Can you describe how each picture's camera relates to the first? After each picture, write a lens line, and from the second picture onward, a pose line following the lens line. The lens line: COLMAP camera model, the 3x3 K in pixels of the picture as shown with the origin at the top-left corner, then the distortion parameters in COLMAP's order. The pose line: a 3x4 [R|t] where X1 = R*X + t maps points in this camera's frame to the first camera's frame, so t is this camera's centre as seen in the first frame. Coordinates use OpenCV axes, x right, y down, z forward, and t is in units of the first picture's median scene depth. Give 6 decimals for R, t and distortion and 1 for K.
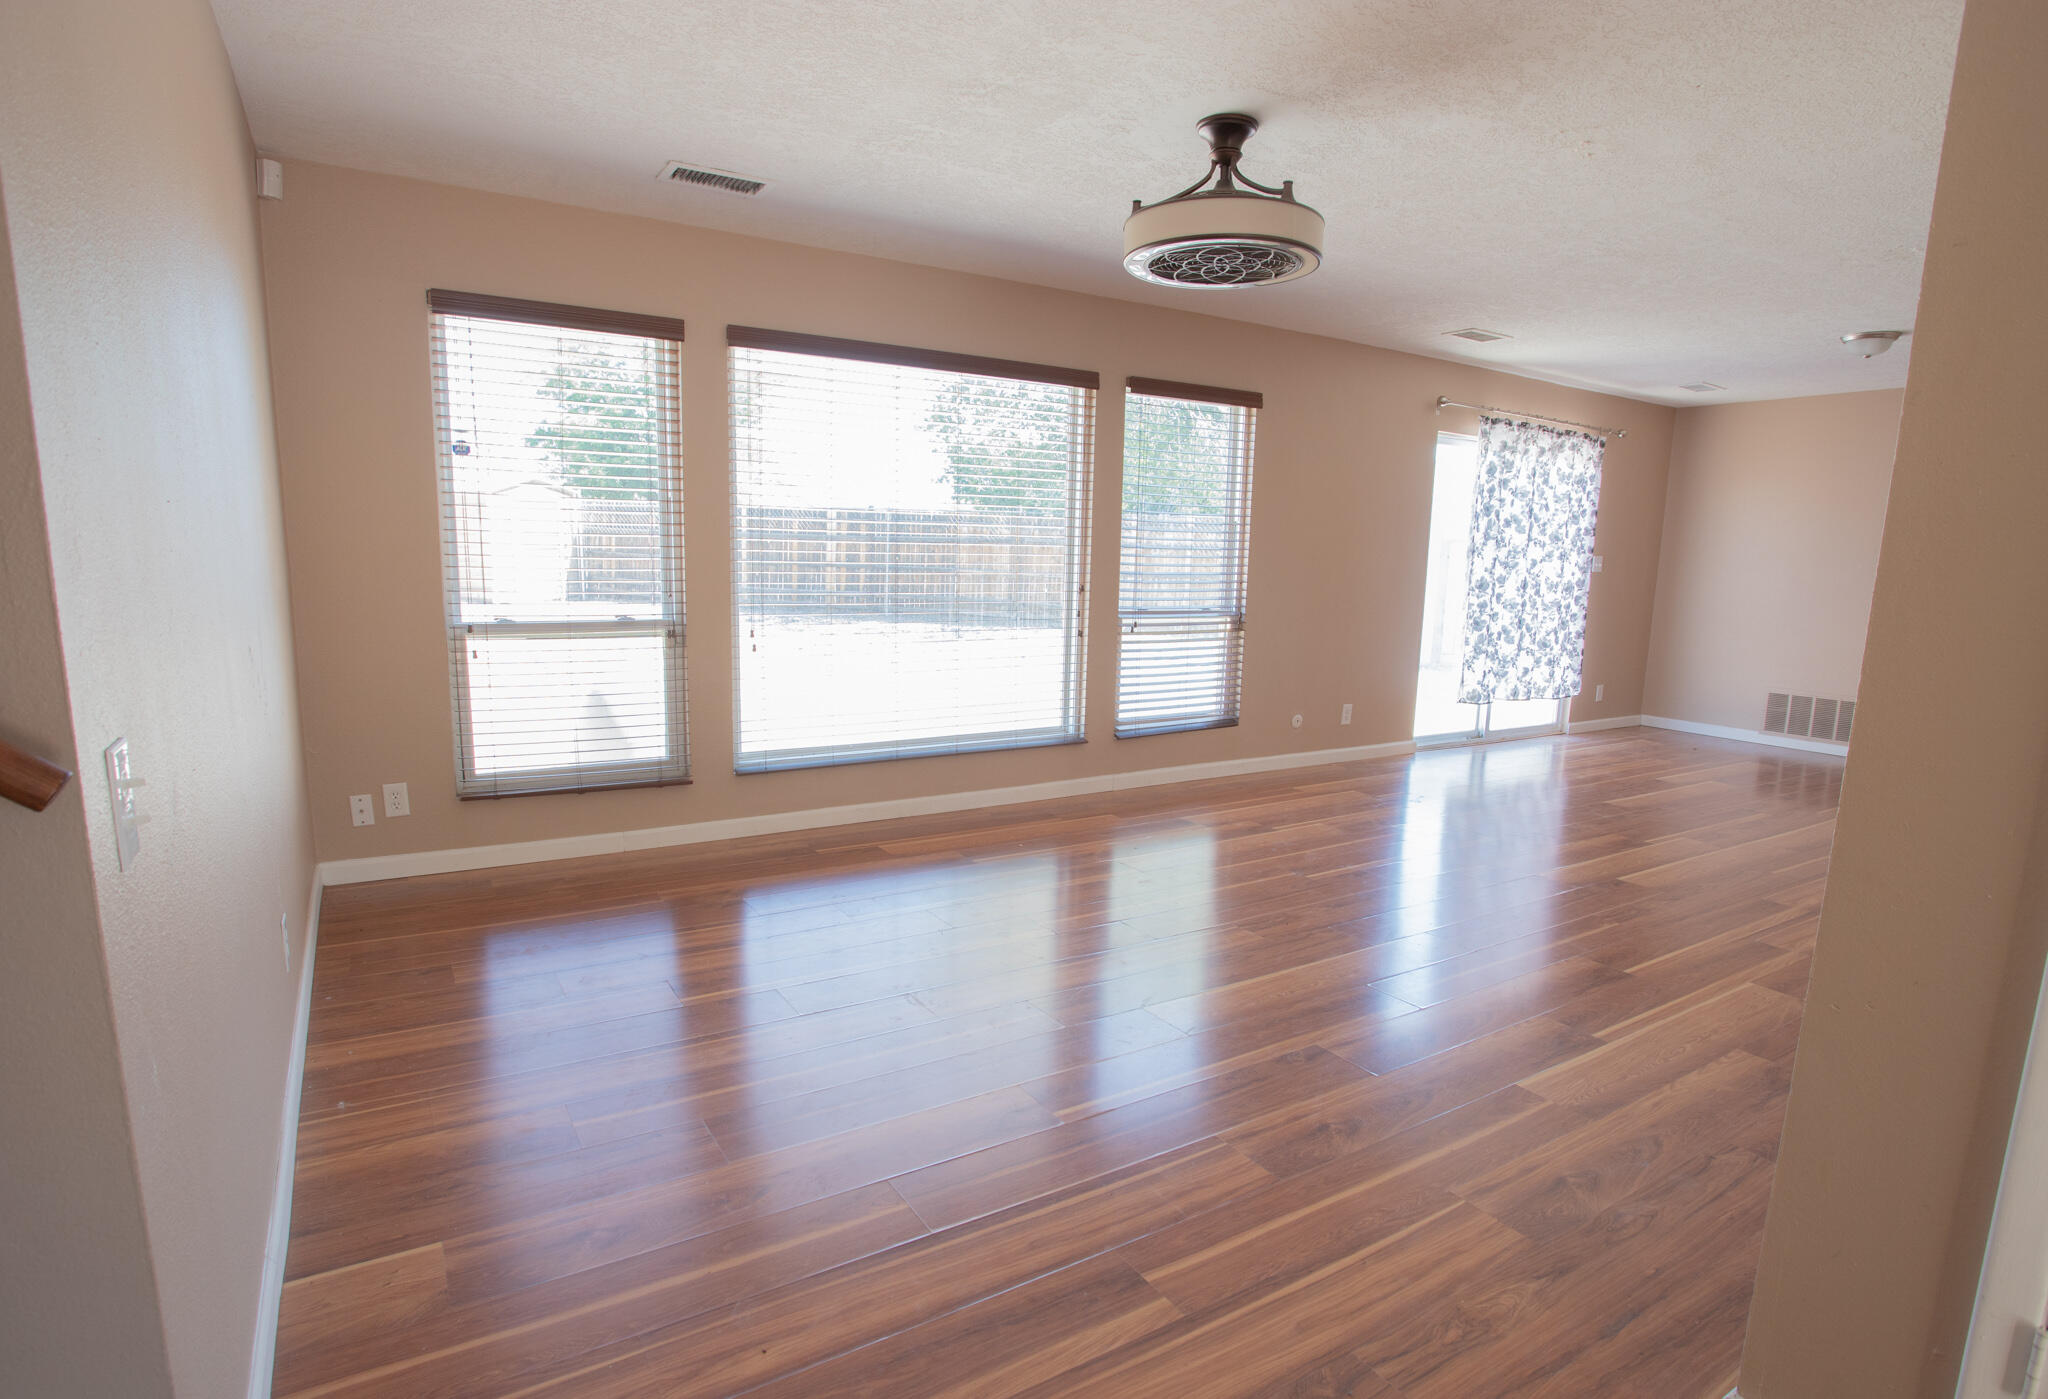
lens RADIAL K [[1090.3, 0, 1025.5], [0, 1090.3, 737.7], [0, 0, 1]] dist [-0.062119, 0.030493]
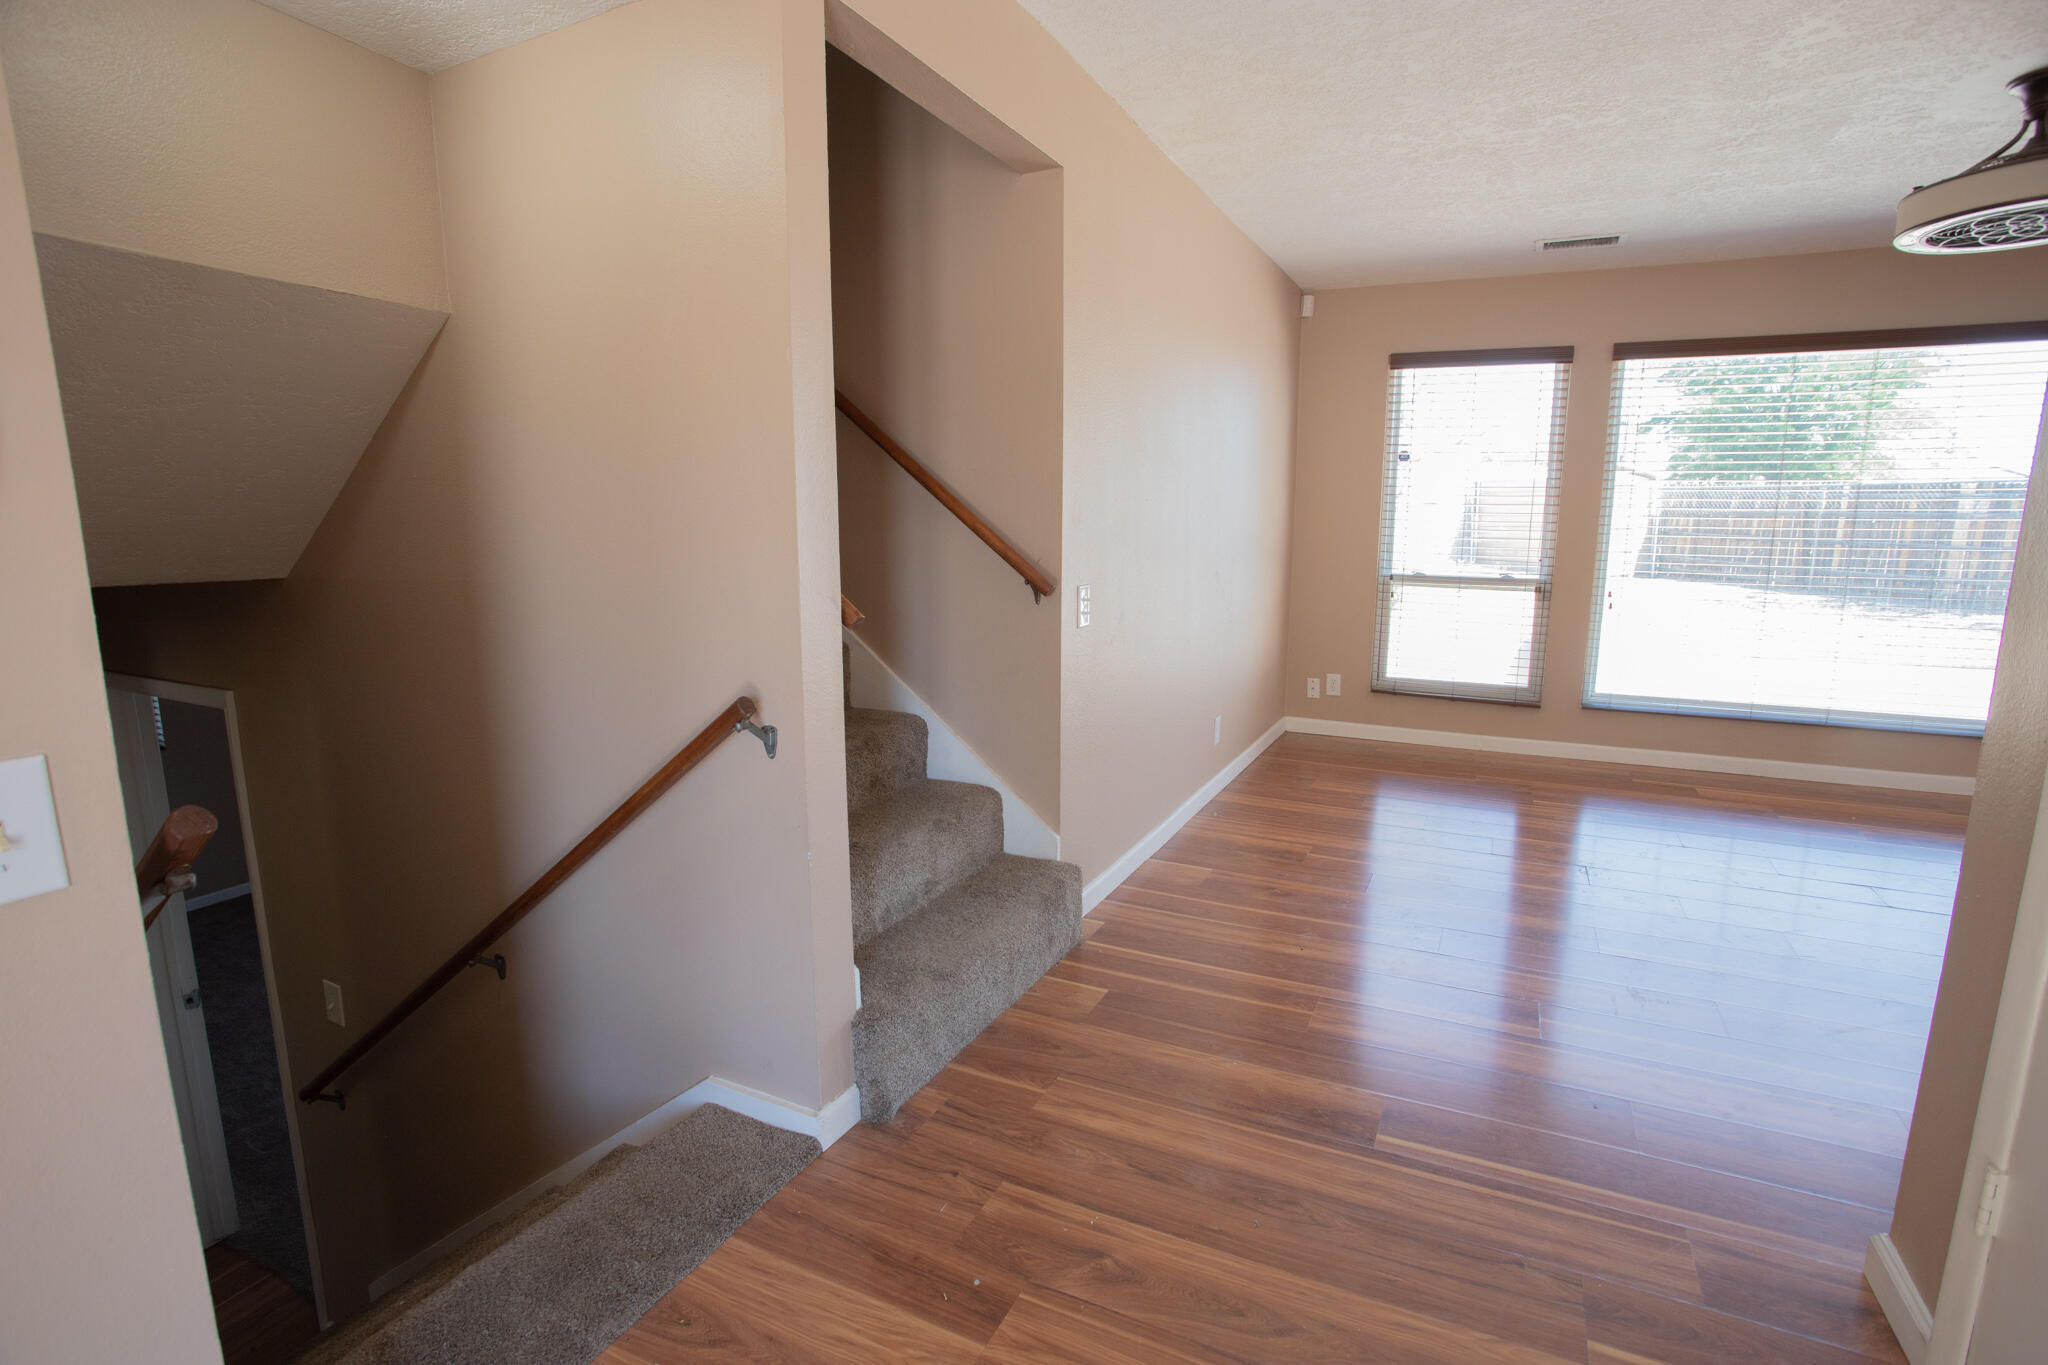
lens RADIAL K [[1020.4, 0, 1024.0], [0, 1020.4, 682.5], [0, 0, 1]] dist [-0.000313, 0.014756]
pose [[0.531005, 0.122343, -0.838490, 0.401686], [-0.146153, 0.987916, 0.051589, 0.042324], [0.834669, 0.095154, 0.542469, -0.174397]]
